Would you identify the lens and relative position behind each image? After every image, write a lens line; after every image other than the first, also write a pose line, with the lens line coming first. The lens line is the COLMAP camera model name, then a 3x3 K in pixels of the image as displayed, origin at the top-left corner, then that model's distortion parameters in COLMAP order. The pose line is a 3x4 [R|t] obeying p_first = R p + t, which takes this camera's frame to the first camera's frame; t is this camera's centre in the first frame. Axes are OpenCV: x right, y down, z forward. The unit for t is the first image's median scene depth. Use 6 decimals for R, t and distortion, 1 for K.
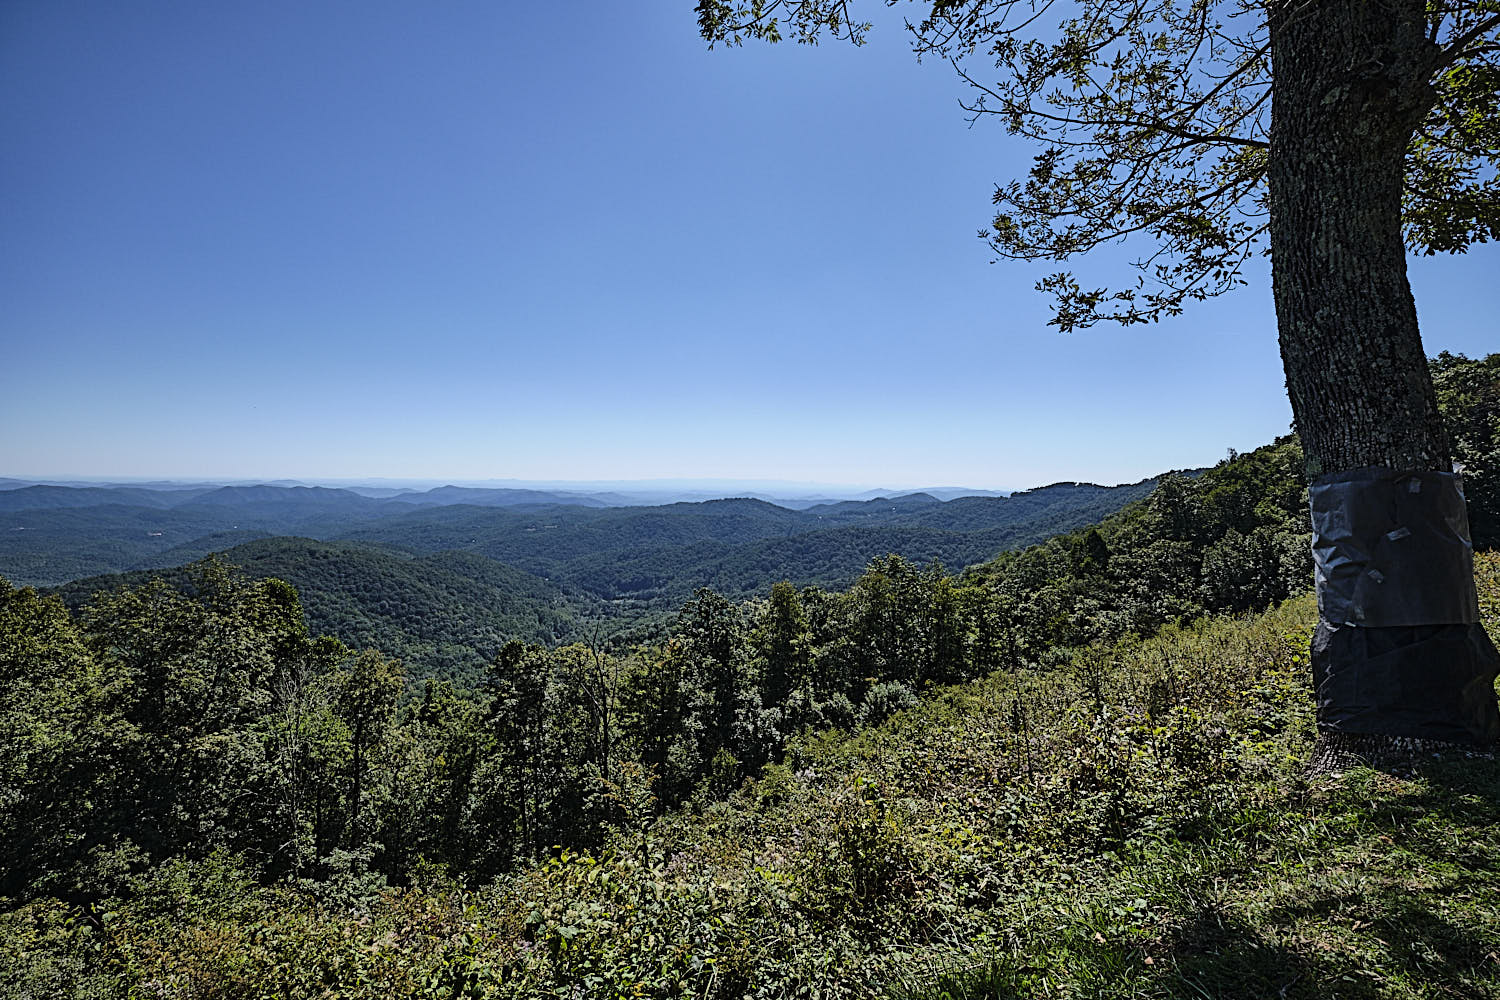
lens RADIAL K [[658.3, 0, 751.2], [0, 658.3, 501.7], [0, 0, 1]] dist [-0.001564, -0.004732]
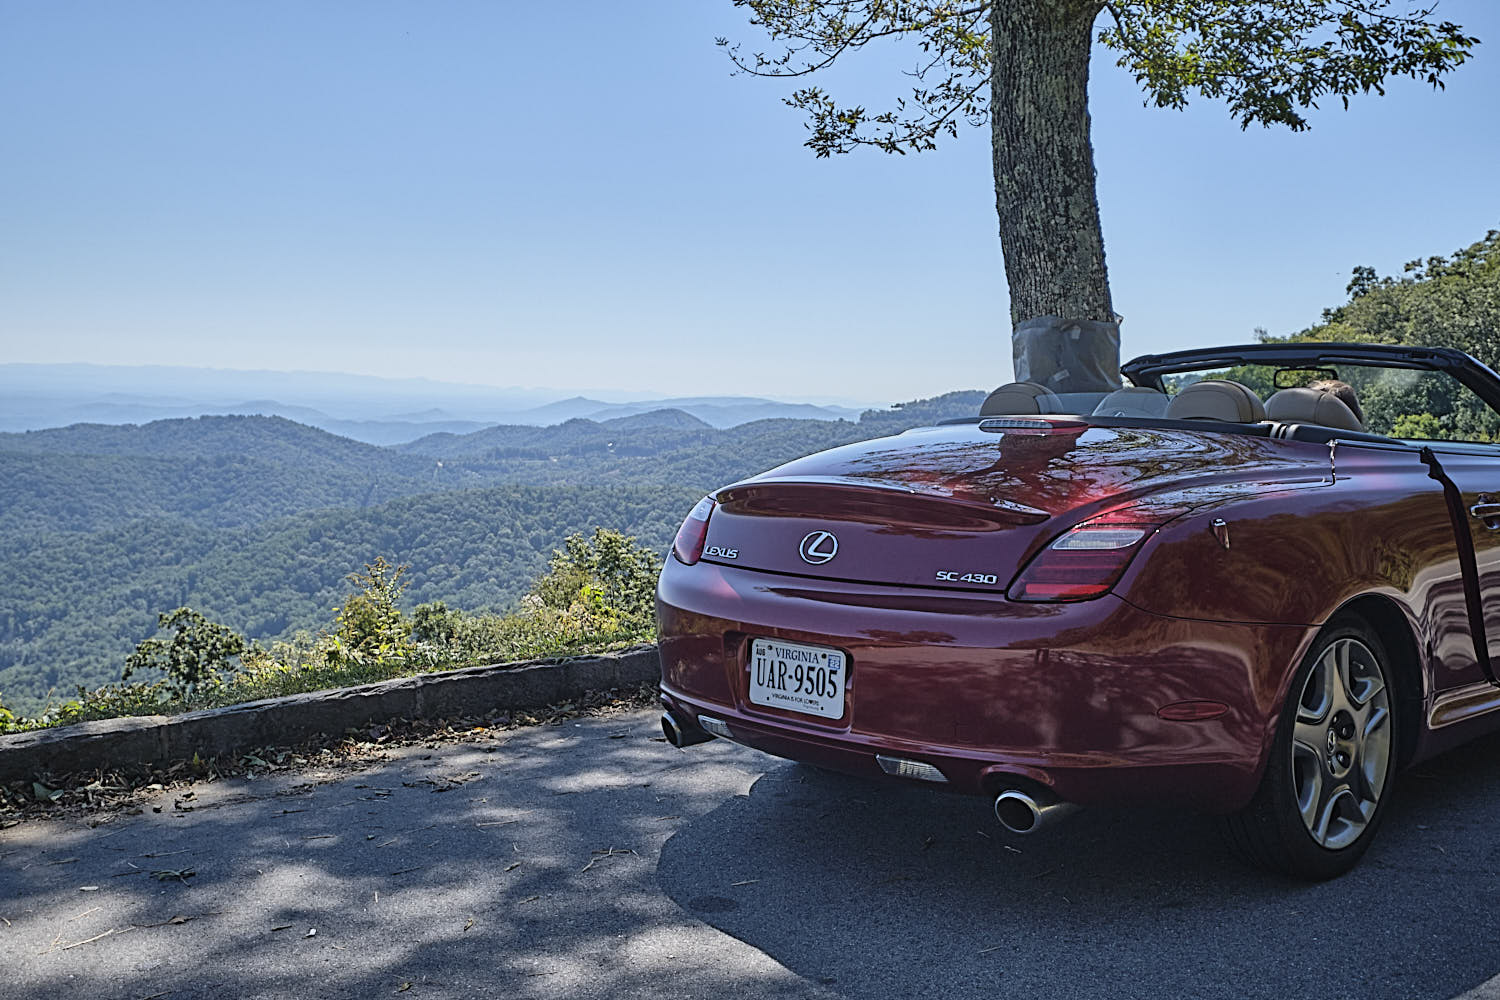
lens RADIAL K [[1529.6, 0, 750.0], [0, 1529.6, 500.0], [0, 0, 1]] dist [-0.011726, 0.041405]
pose [[0.953906, -0.002581, 0.300093, -0.031544], [-0.011548, 0.998907, 0.045296, 0.015389], [-0.299882, -0.046674, 0.952834, -0.138399]]
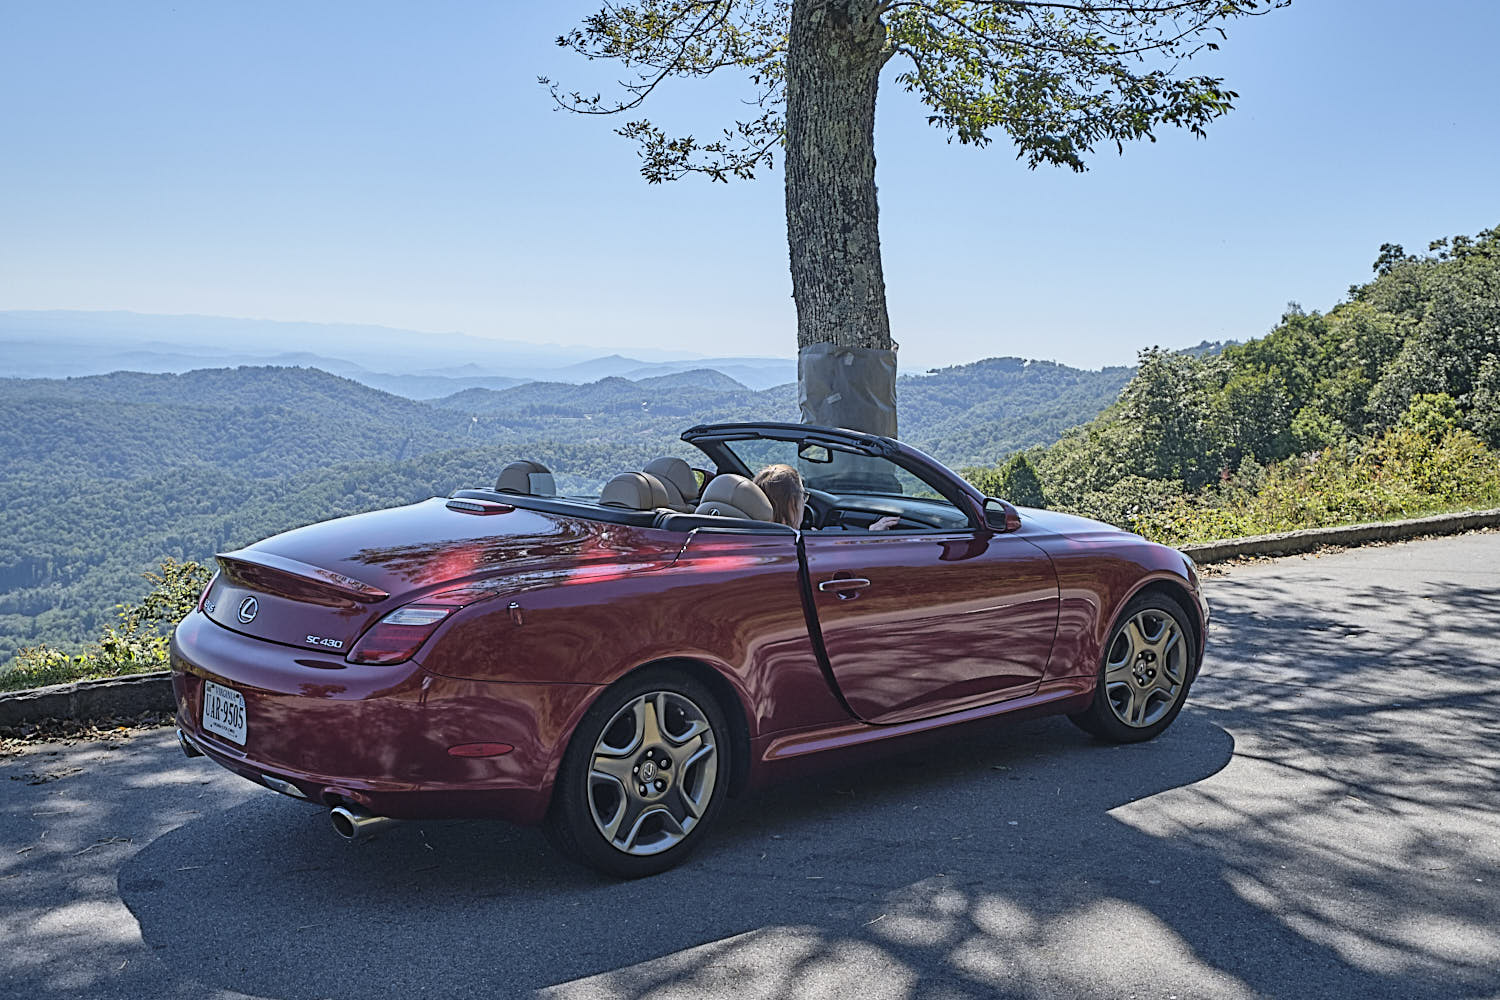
lens RADIAL K [[1529.6, 0, 750.0], [0, 1529.6, 500.0], [0, 0, 1]] dist [-0.011726, 0.041405]
pose [[0.960077, 0.011994, 0.279480, 0.004314], [-0.033047, 0.996947, 0.070741, 0.004201], [-0.277778, -0.077153, 0.957542, -0.175357]]
